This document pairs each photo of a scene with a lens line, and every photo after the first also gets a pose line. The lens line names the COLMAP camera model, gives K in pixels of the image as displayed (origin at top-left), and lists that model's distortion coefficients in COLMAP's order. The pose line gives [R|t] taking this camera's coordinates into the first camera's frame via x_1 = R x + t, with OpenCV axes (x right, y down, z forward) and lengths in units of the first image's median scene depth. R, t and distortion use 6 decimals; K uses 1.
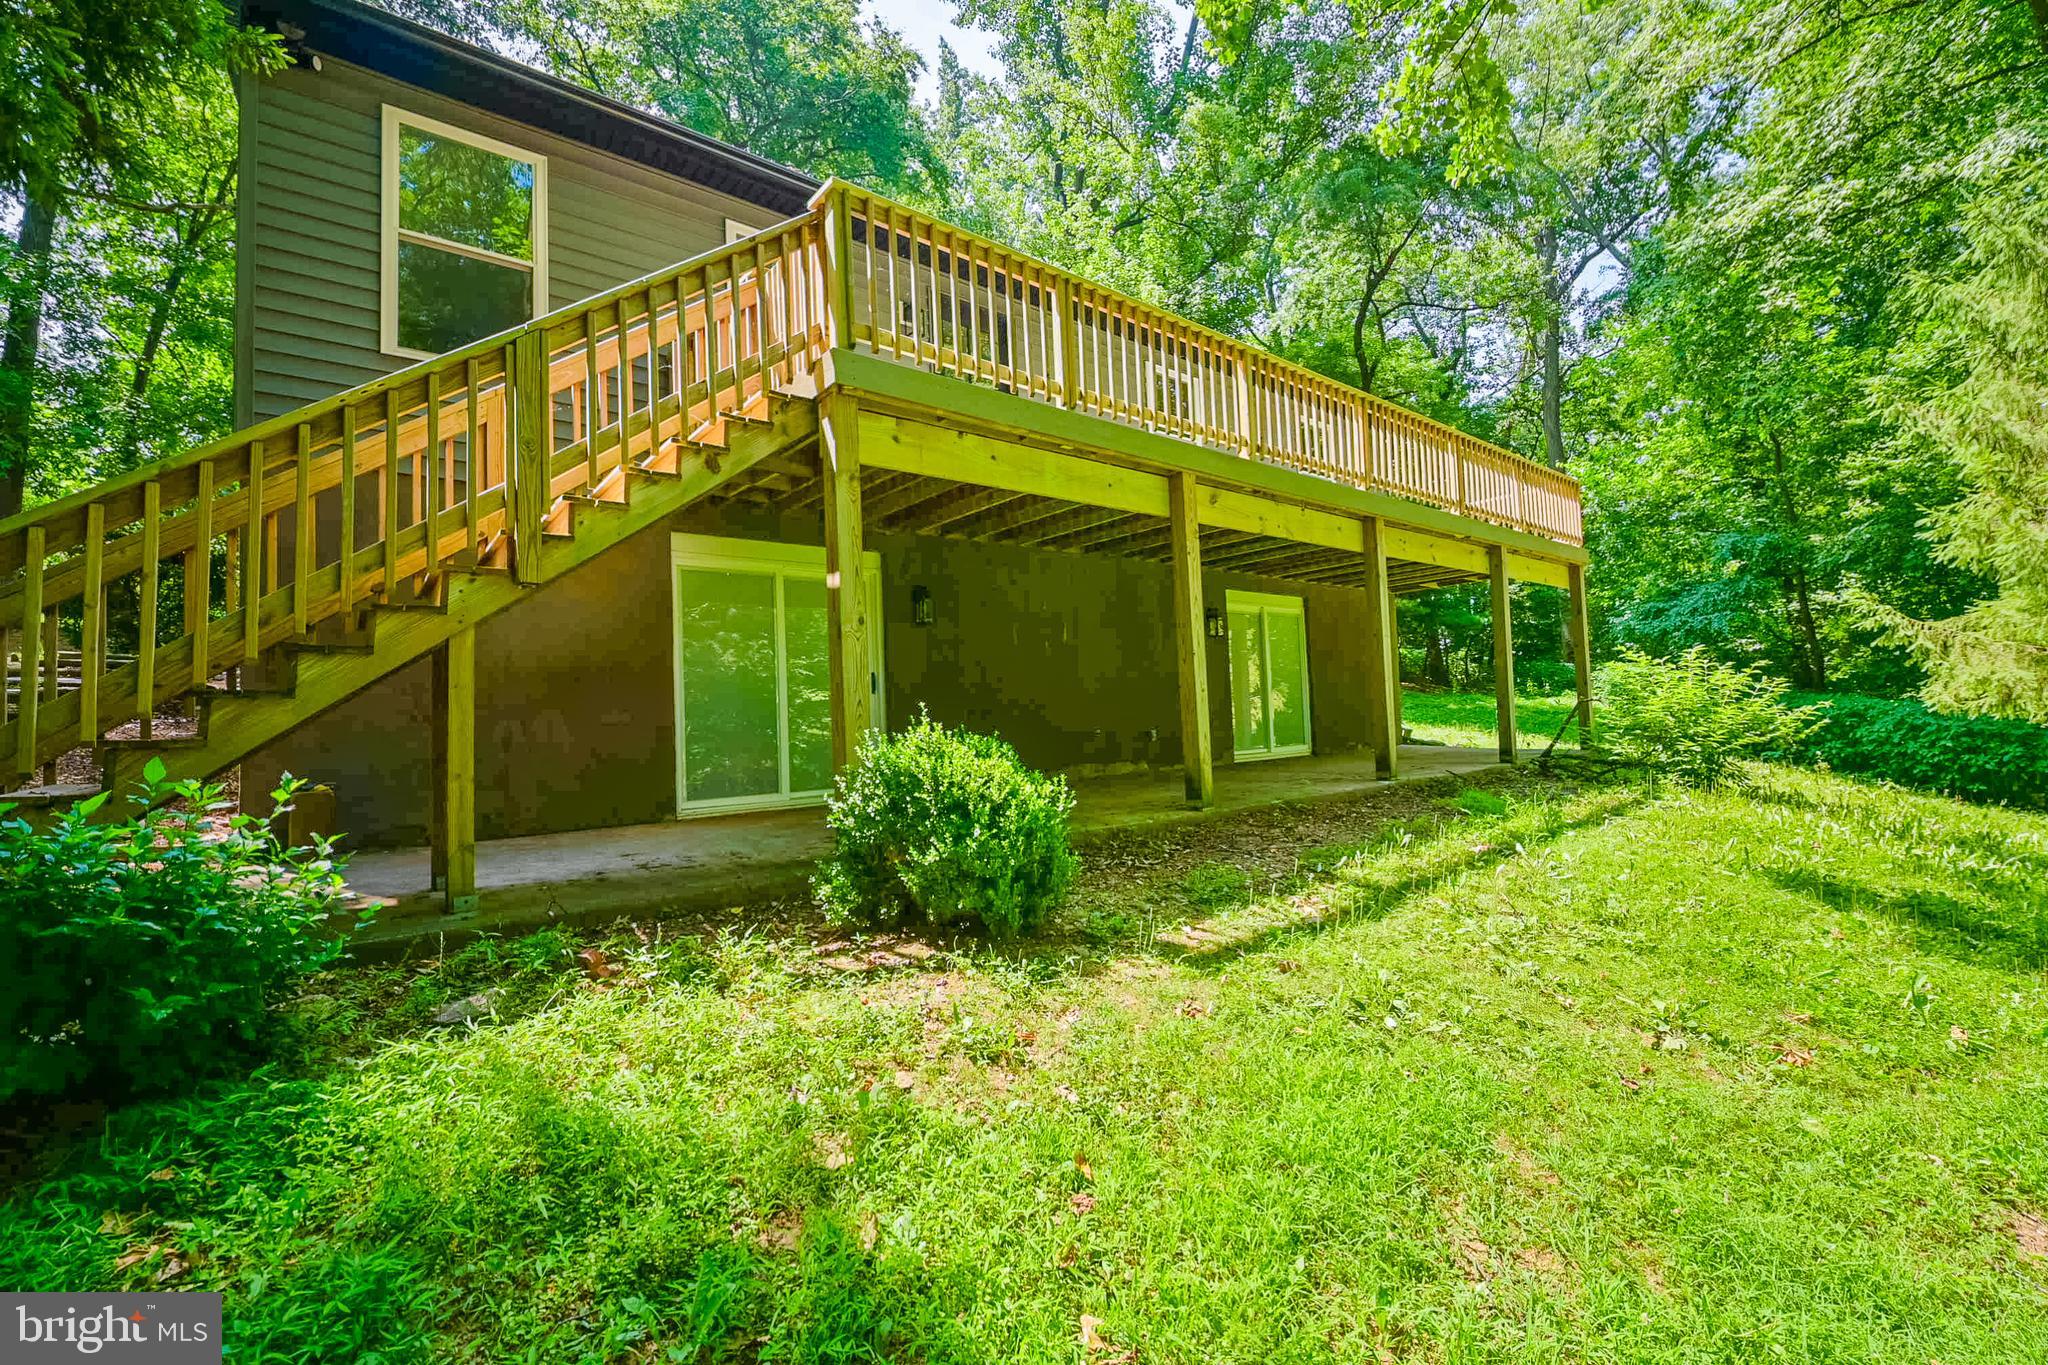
lens RADIAL K [[860.5, 0, 1027.7], [0, 860.5, 687.0], [0, 0, 1]] dist [-0.017610, -0.000552]
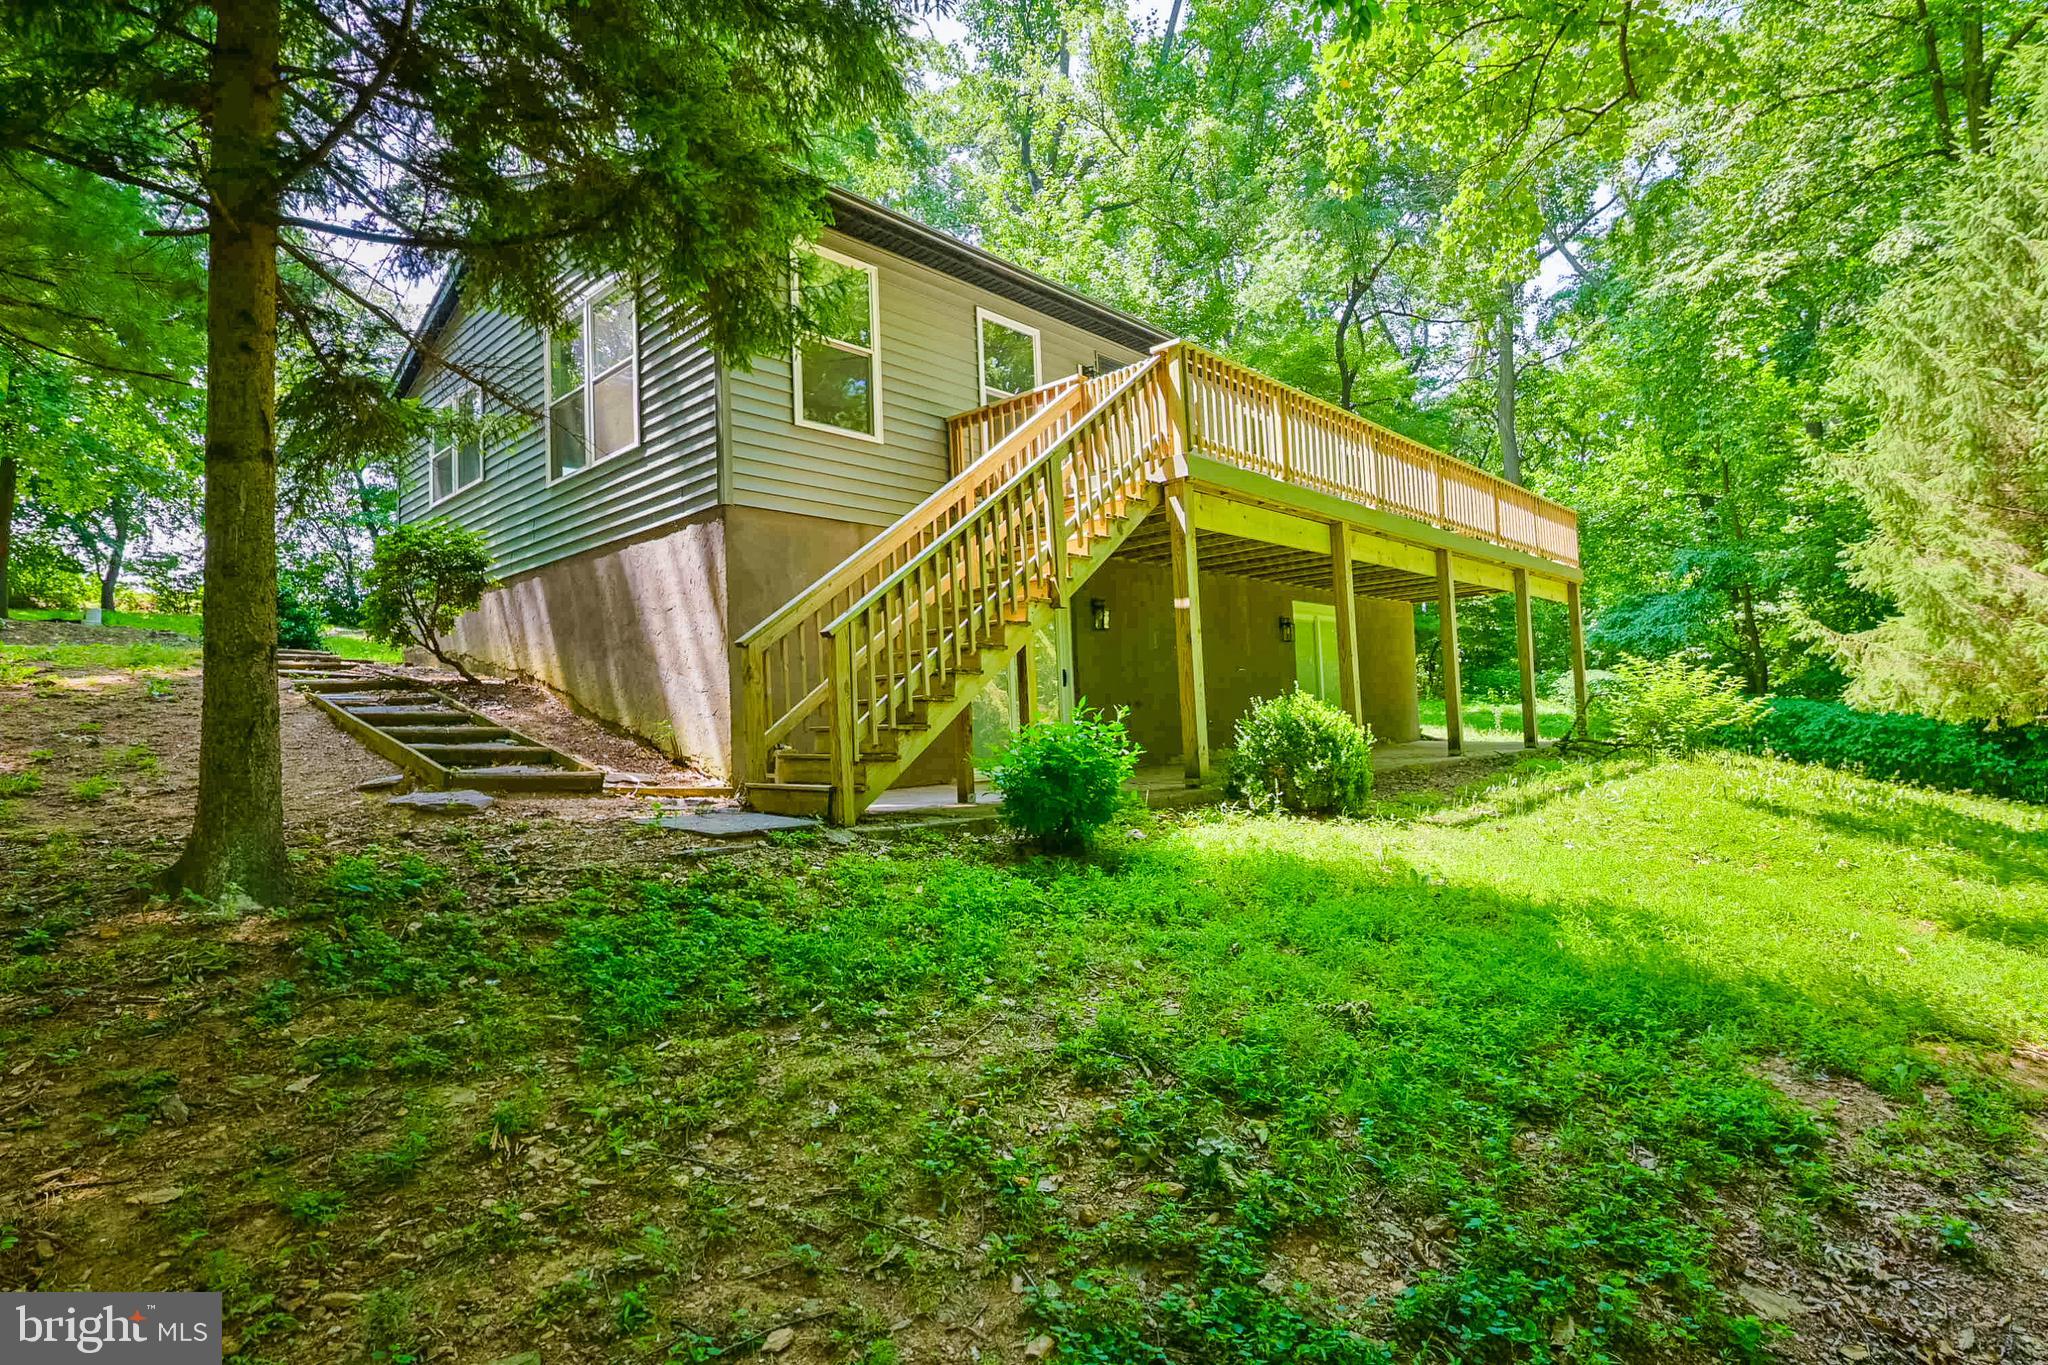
lens RADIAL K [[1028.4, 0, 1020.6], [0, 1028.4, 679.3], [0, 0, 1]] dist [-0.010077, 0.000312]
pose [[0.992117, 0.004569, 0.125230, -0.236416], [-0.002221, 0.999819, -0.018882, 0.014163], [-0.125294, 0.018455, 0.991948, -0.246684]]
